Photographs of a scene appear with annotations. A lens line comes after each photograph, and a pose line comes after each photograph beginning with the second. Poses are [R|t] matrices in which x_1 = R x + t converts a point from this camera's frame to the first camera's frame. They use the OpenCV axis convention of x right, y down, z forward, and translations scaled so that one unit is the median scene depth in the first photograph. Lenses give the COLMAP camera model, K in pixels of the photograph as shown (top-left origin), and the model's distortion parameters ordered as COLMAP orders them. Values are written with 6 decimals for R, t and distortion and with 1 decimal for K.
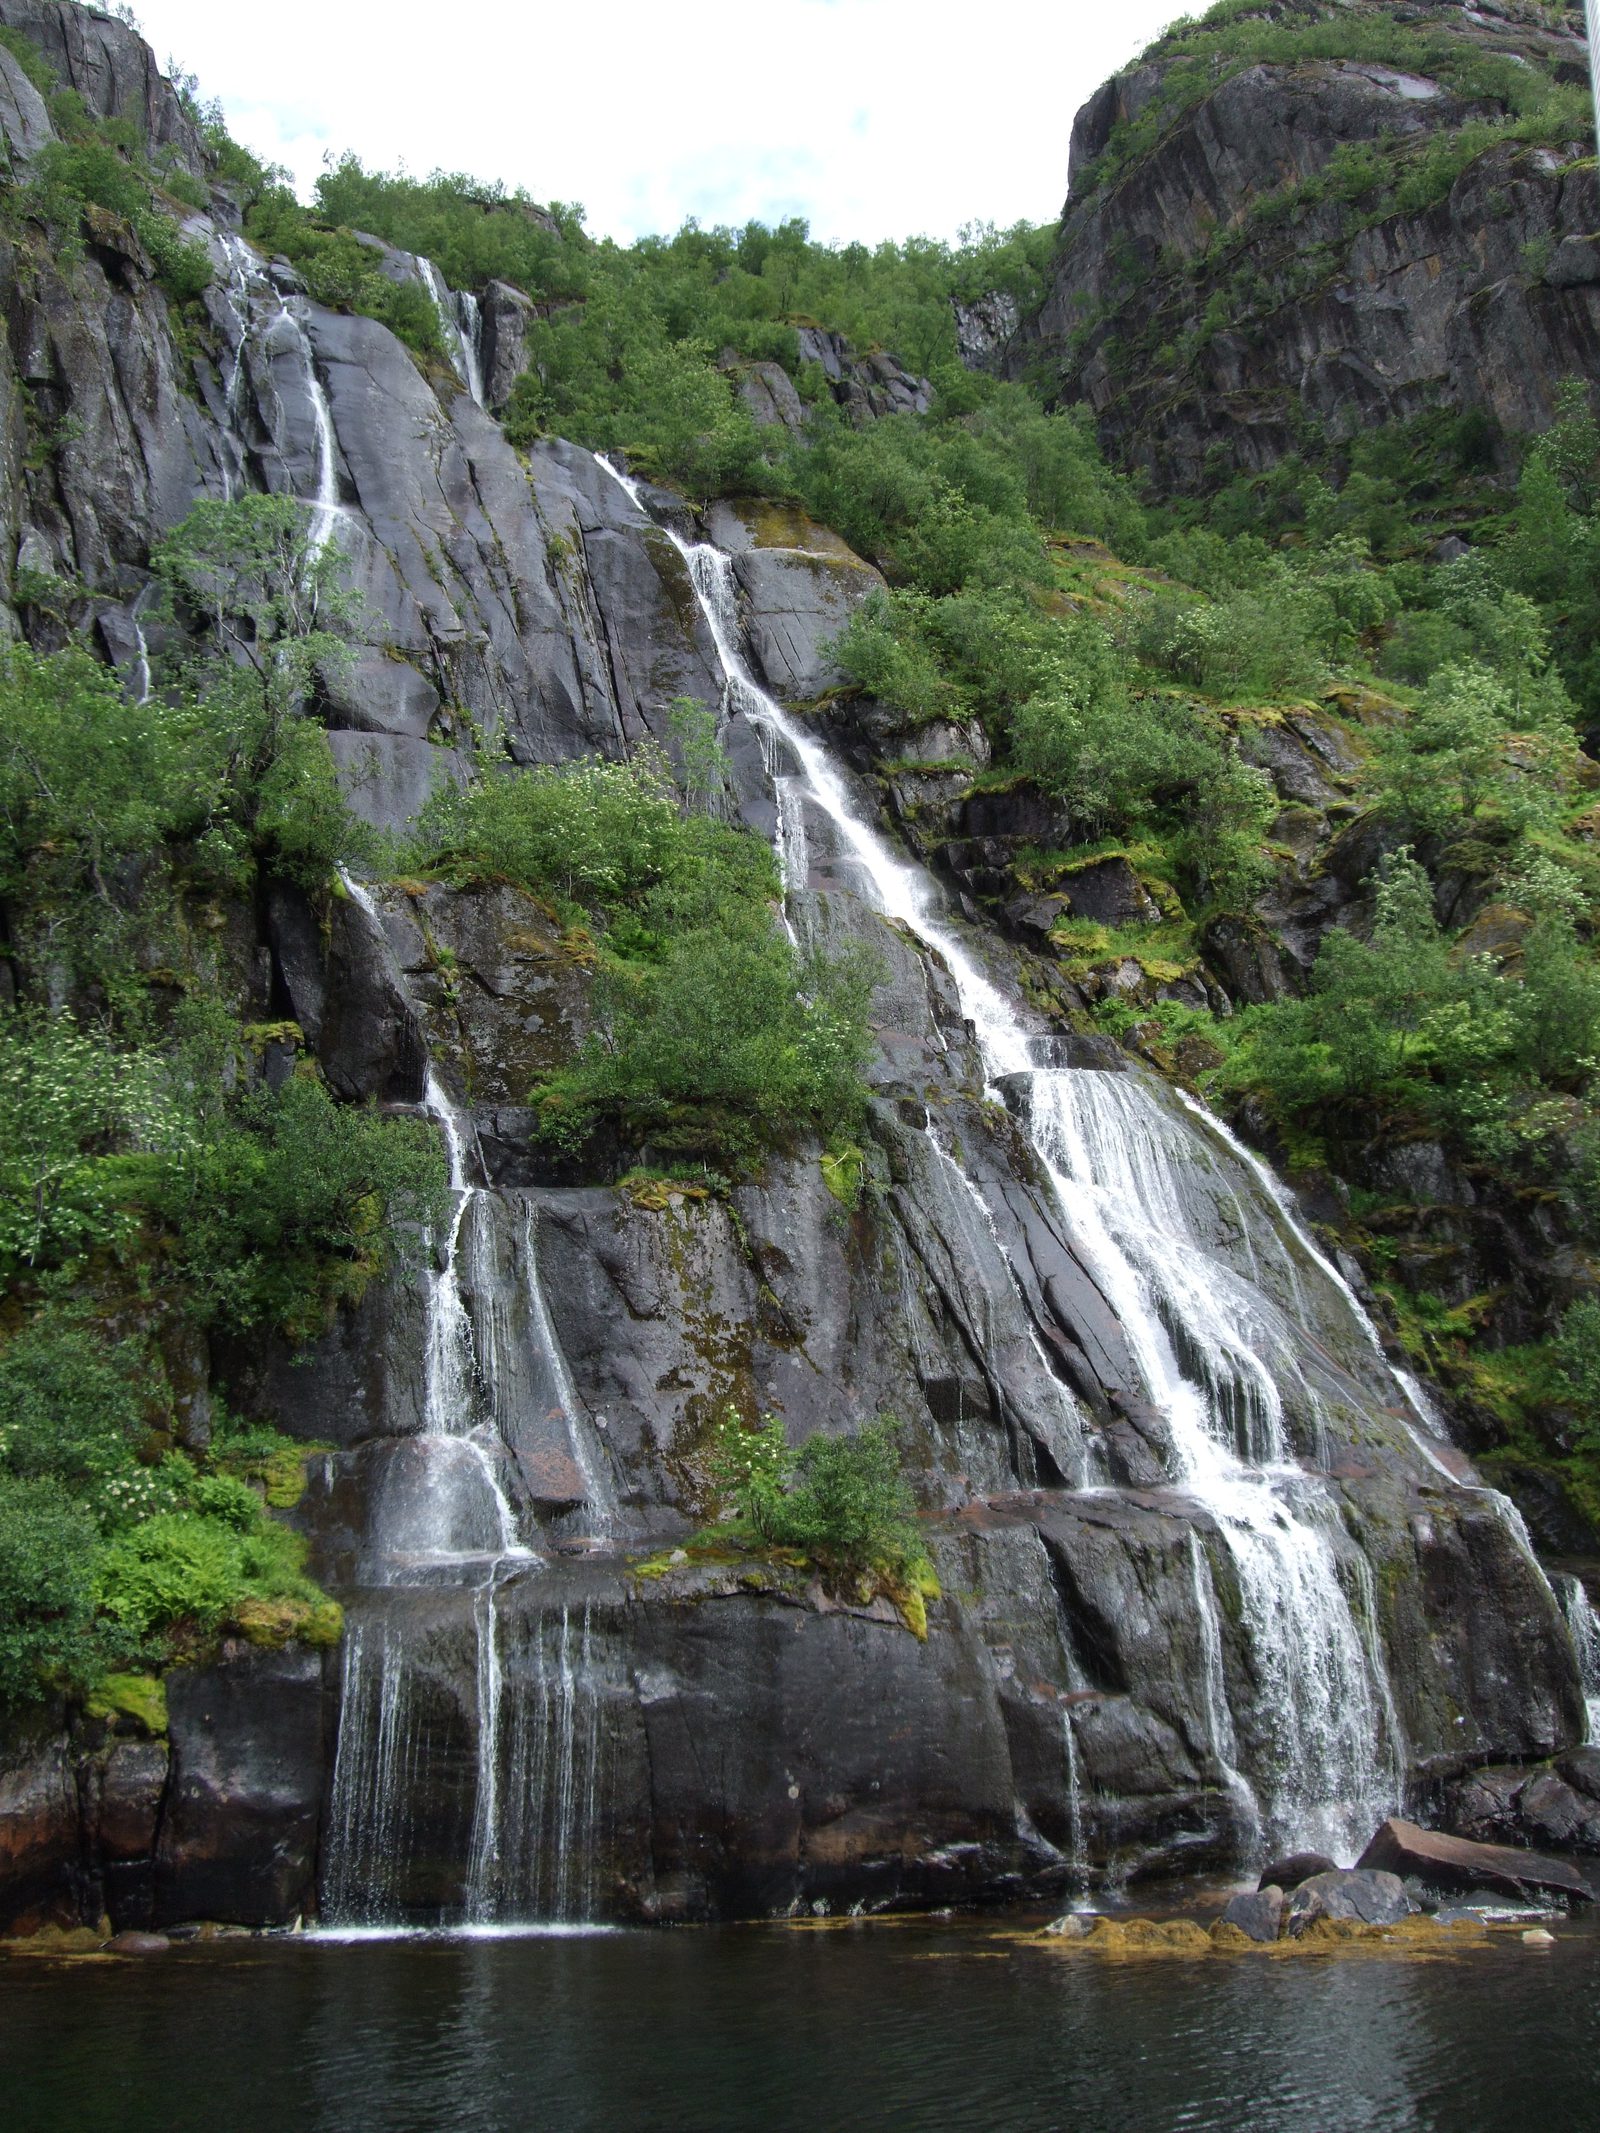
lens RADIAL K [[2272.7, 0, 801.0], [0, 2272.7, 1003.6], [0, 0, 1]] dist [-0.141915, 0.180850]
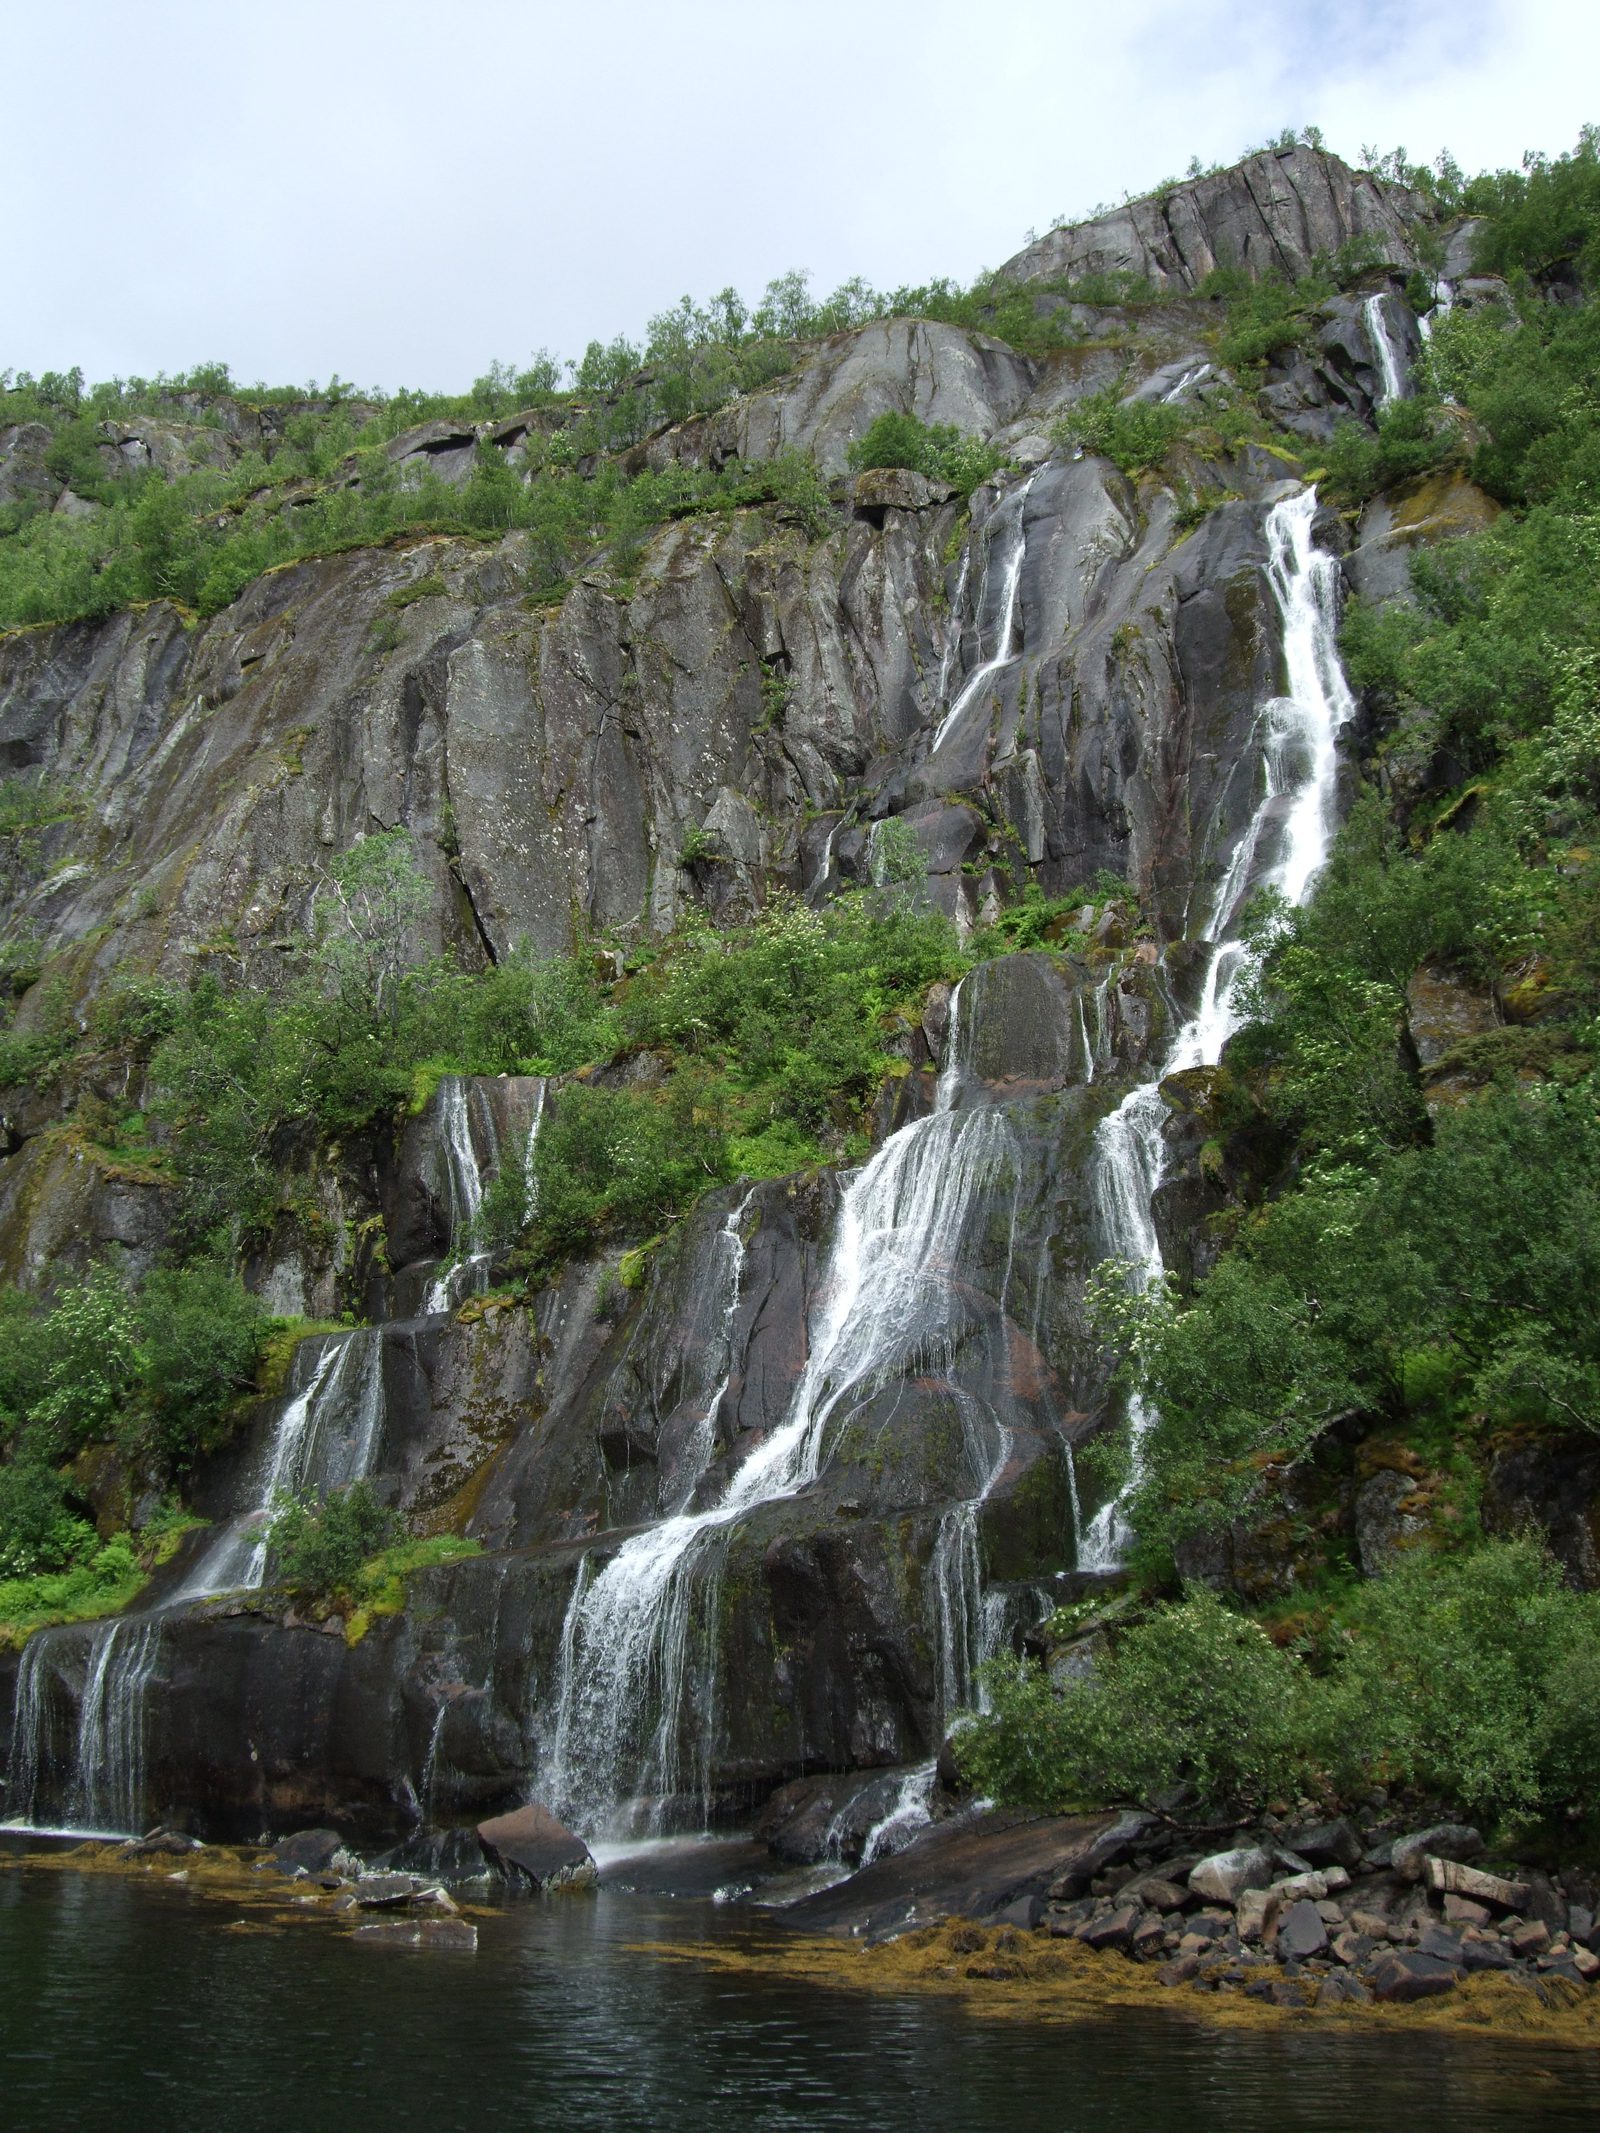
lens RADIAL K [[2239.4, 0, 701.7], [0, 2239.4, 1068.4], [0, 0, 1]] dist [-0.139981, 0.203004]
pose [[0.591185, -0.209028, -0.778978, 0.882511], [0.217720, 0.971337, -0.095411, 0.085000], [0.776594, -0.113194, 0.619750, 0.275264]]
